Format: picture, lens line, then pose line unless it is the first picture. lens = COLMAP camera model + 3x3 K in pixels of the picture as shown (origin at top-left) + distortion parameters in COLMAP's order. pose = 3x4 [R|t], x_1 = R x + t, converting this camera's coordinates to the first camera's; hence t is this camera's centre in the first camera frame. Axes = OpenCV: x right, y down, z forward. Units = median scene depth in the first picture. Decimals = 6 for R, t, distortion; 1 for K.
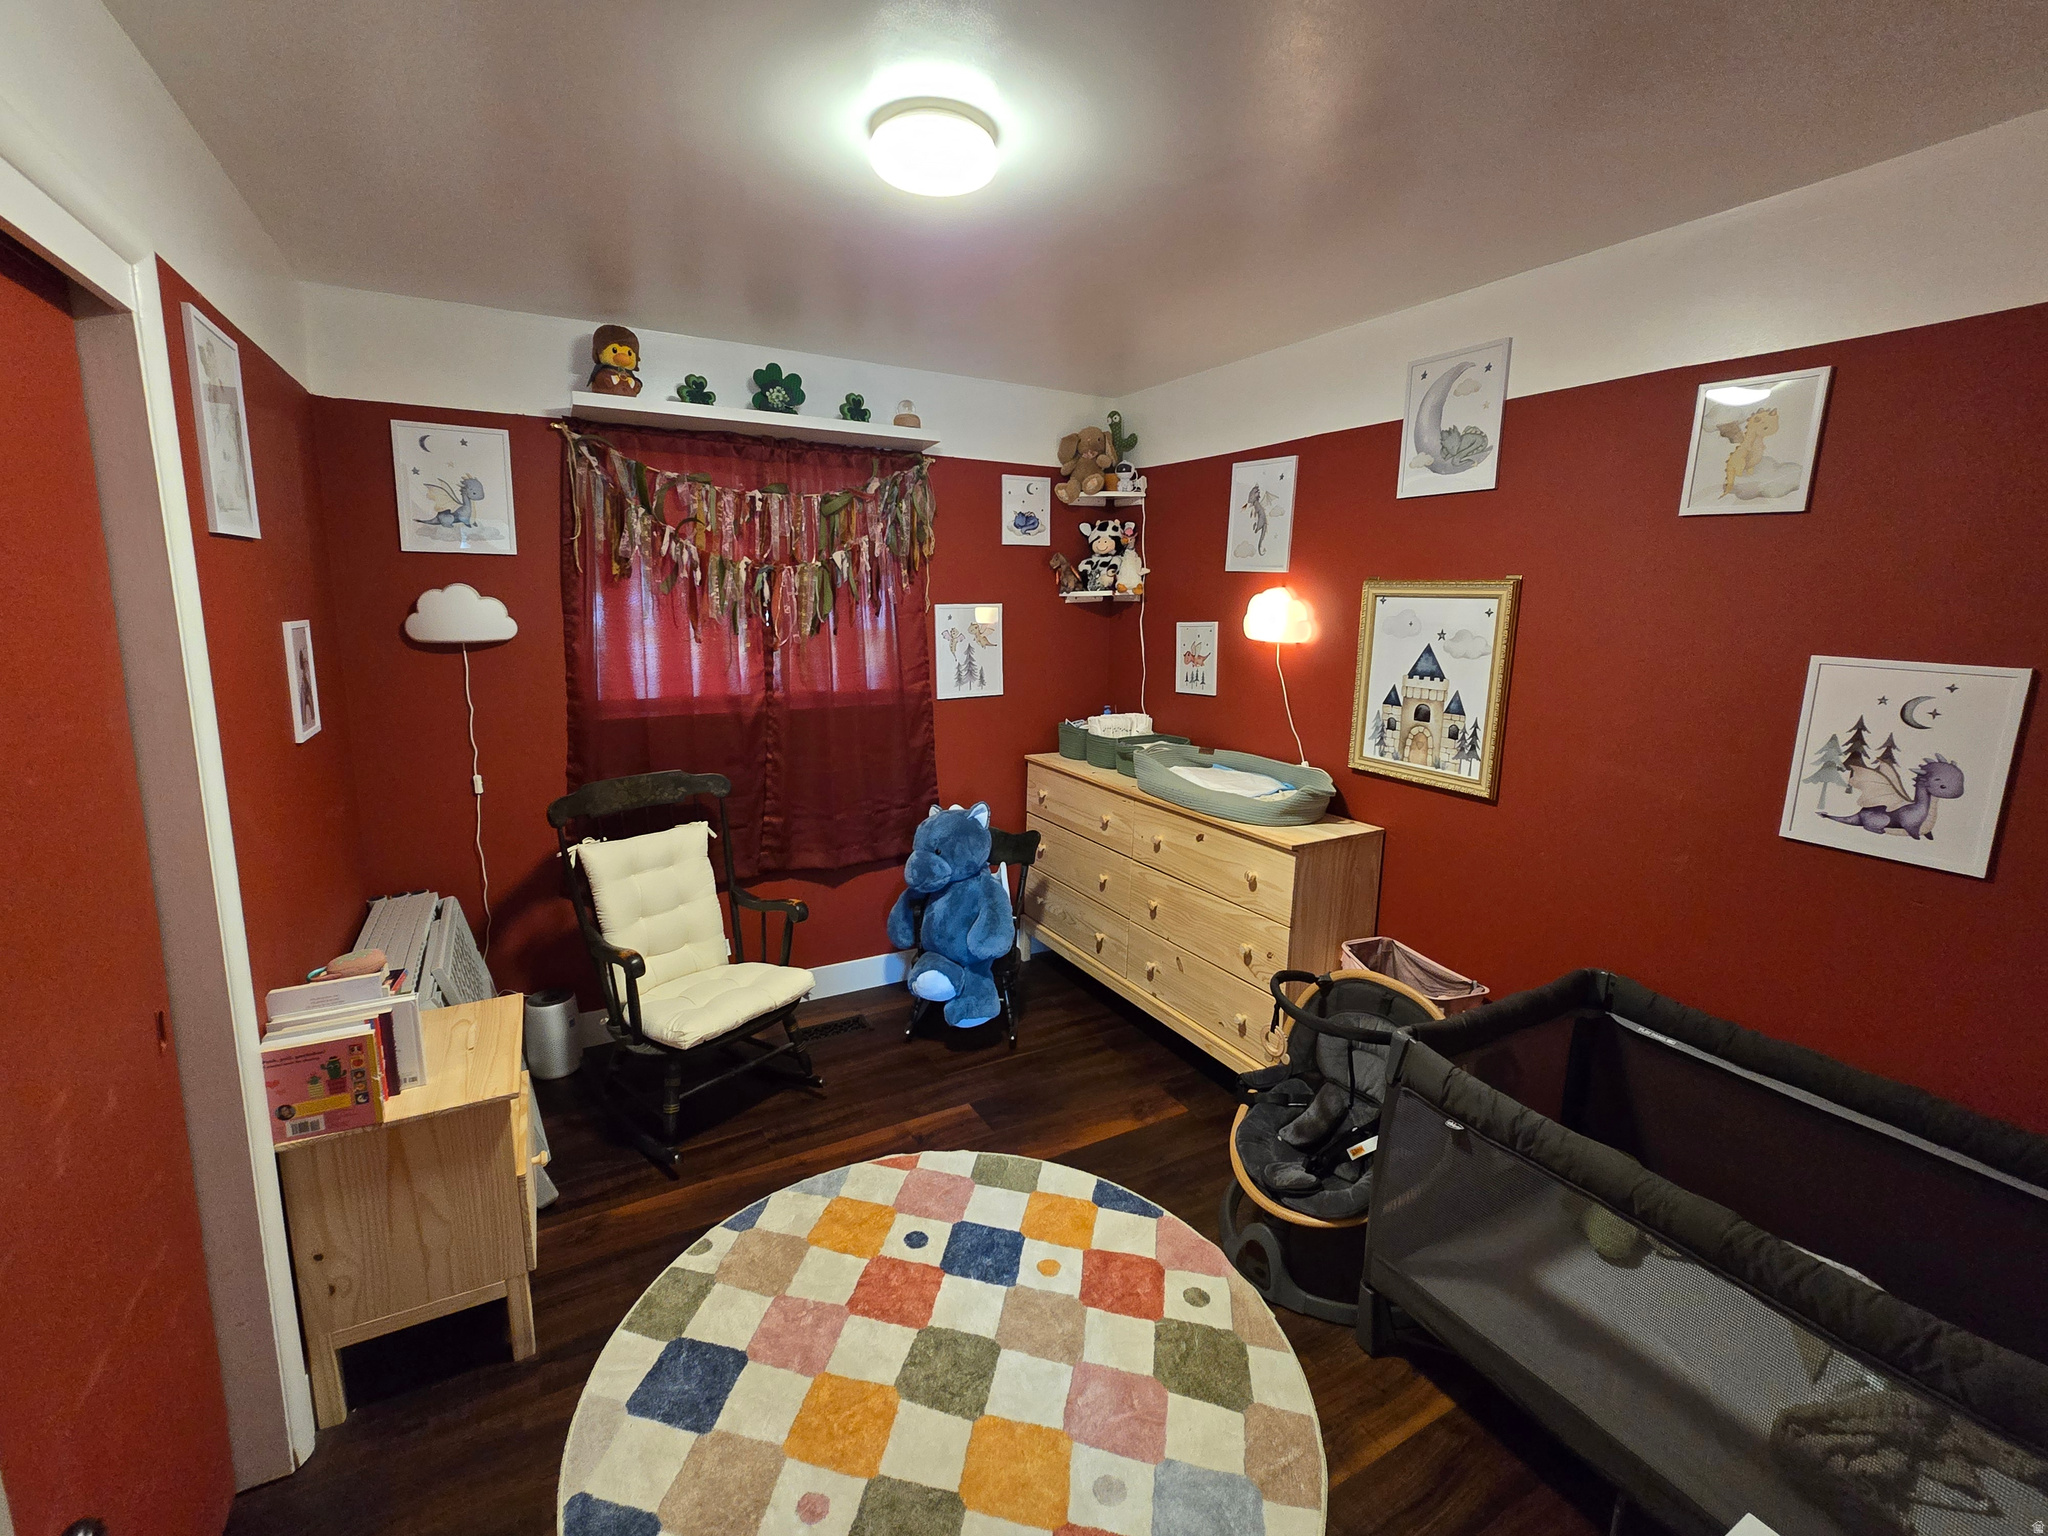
lens RADIAL K [[885.0, 0, 1024.0], [0, 885.0, 758.6], [0, 0, 1]] dist [-0.002811, 0.002856]
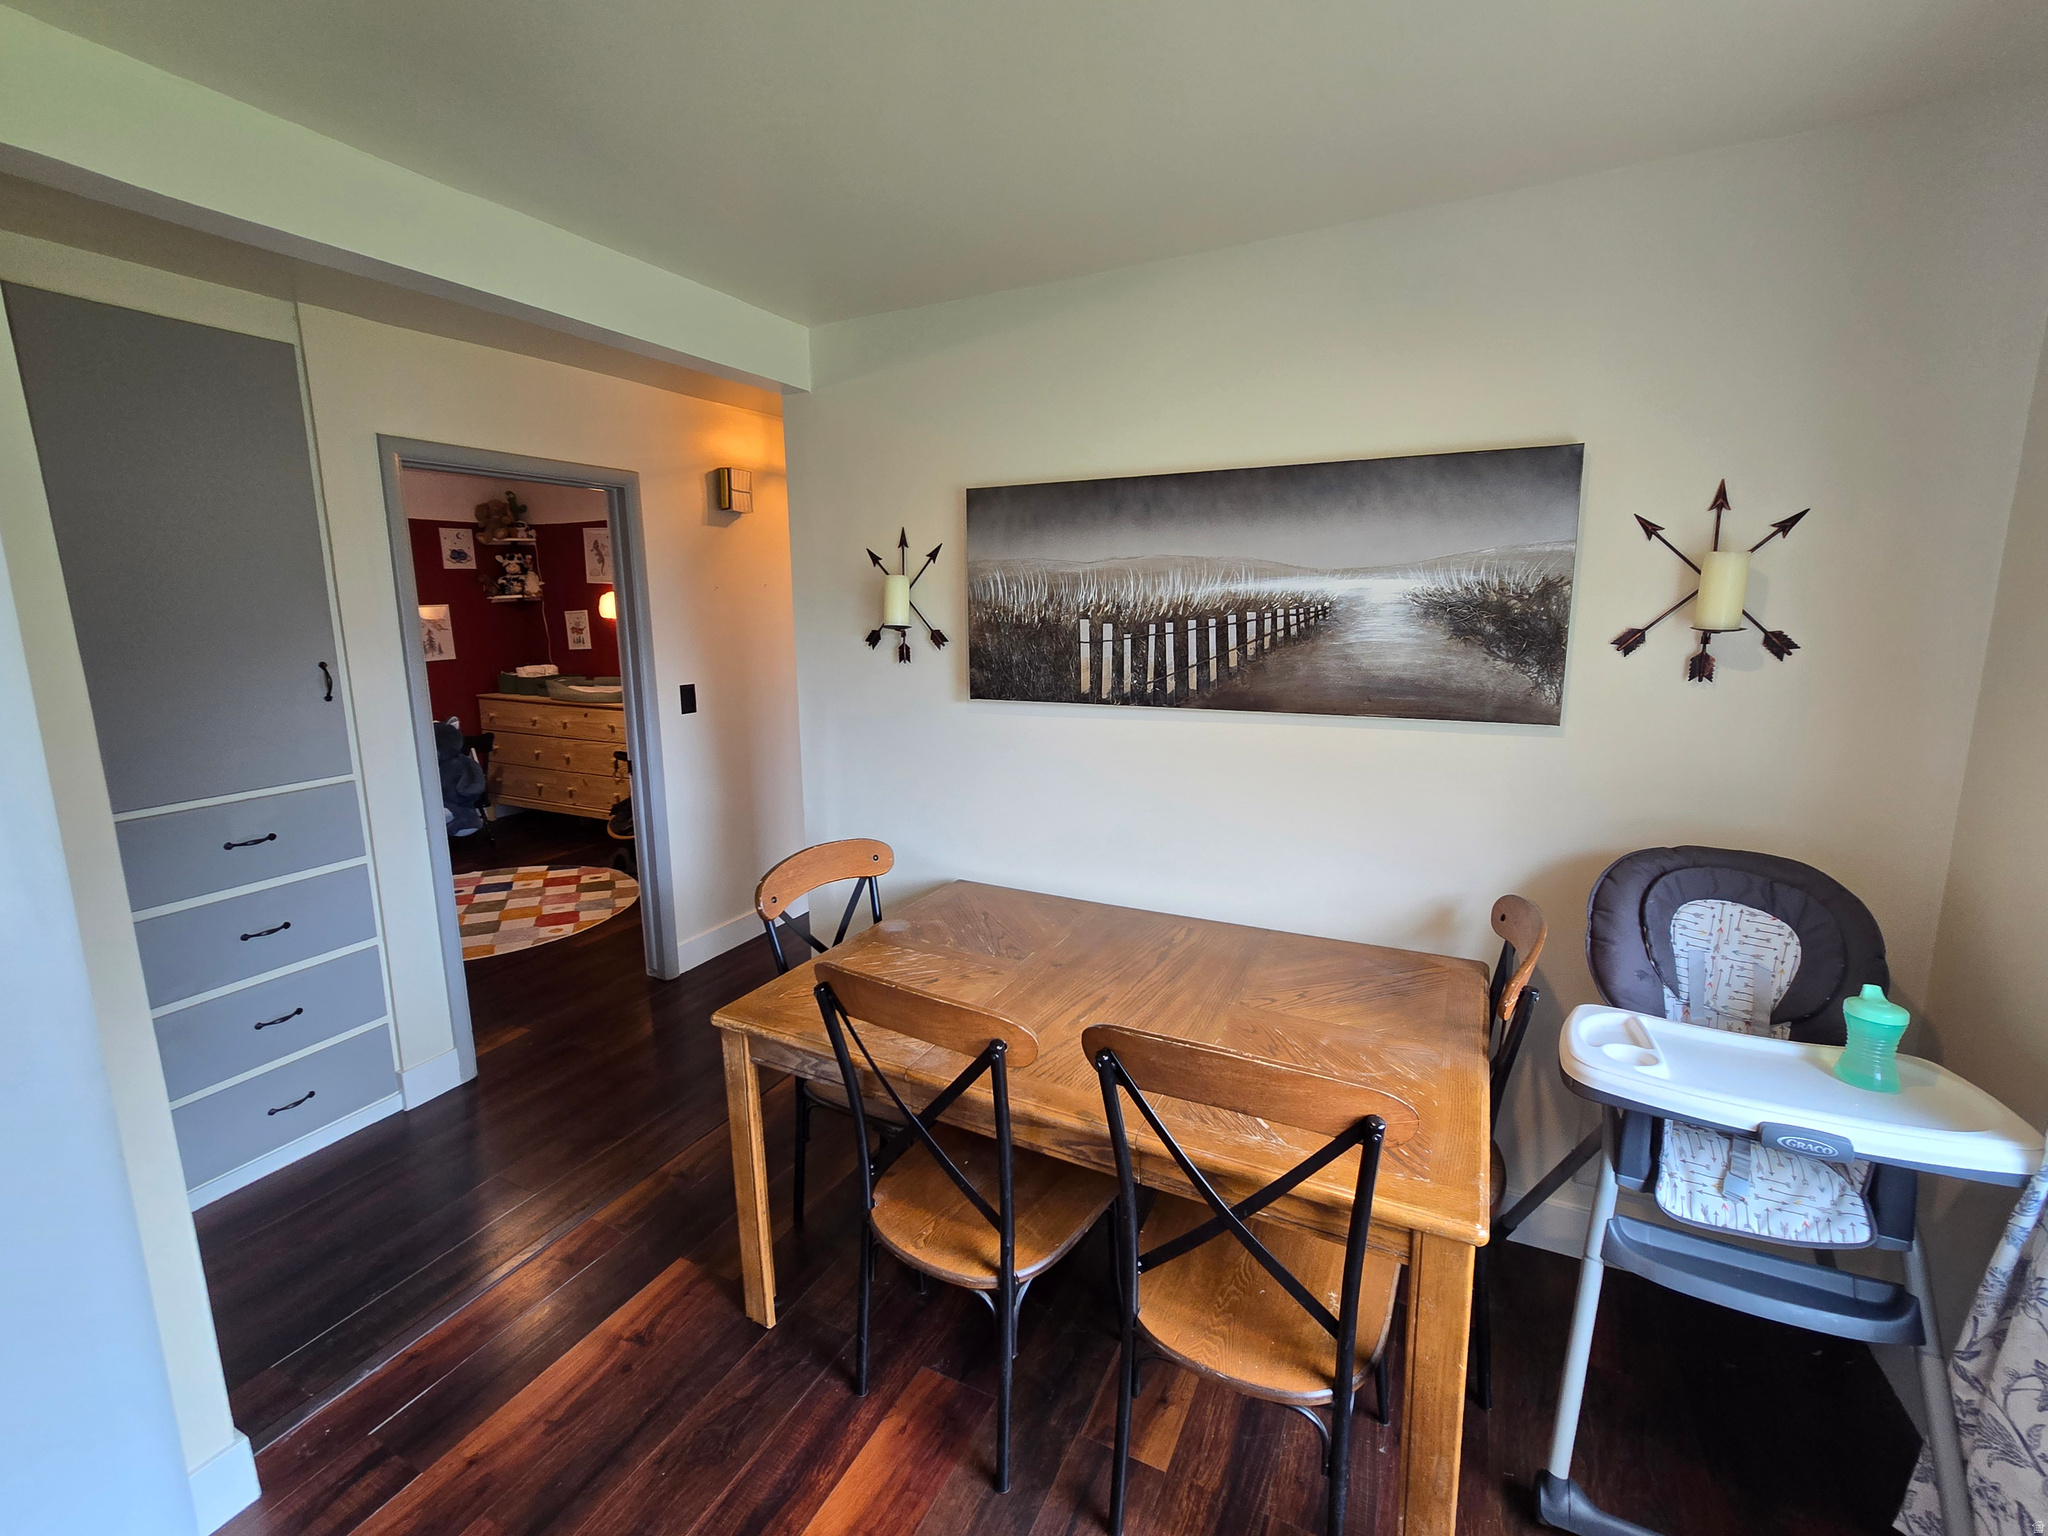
lens RADIAL K [[885.0, 0, 1005.7], [0, 885.0, 739.8], [0, 0, 1]] dist [-0.002811, 0.002856]
pose [[0.835817, -0.115429, 0.536736, -0.071790], [0.125726, 0.991910, 0.017533, 0.181952], [-0.534418, 0.052827, 0.843568, -0.959575]]
